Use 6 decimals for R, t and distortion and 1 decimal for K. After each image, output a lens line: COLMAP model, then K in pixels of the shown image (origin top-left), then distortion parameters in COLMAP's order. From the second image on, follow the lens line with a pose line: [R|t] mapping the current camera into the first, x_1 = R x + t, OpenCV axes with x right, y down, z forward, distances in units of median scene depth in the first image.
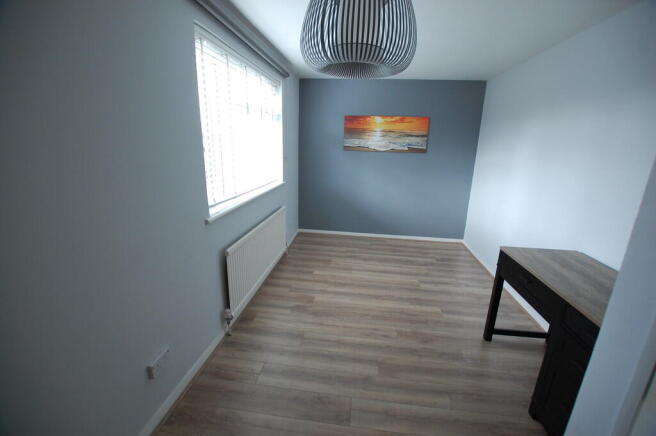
lens RADIAL K [[286.9, 0, 328.0], [0, 286.9, 218.0], [0, 0, 1]] dist [-0.001122, -0.000144]
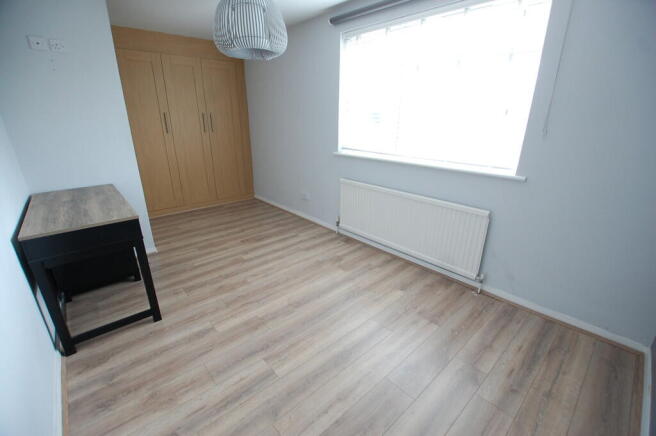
lens RADIAL K [[286.9, 0, 328.0], [0, 286.9, 218.0], [0, 0, 1]] dist [-0.001122, -0.000144]
pose [[-0.650074, 0.222448, -0.726582, 0.709424], [-0.220621, 0.859748, 0.460608, -0.327531], [0.727139, 0.459728, -0.509823, 1.526076]]
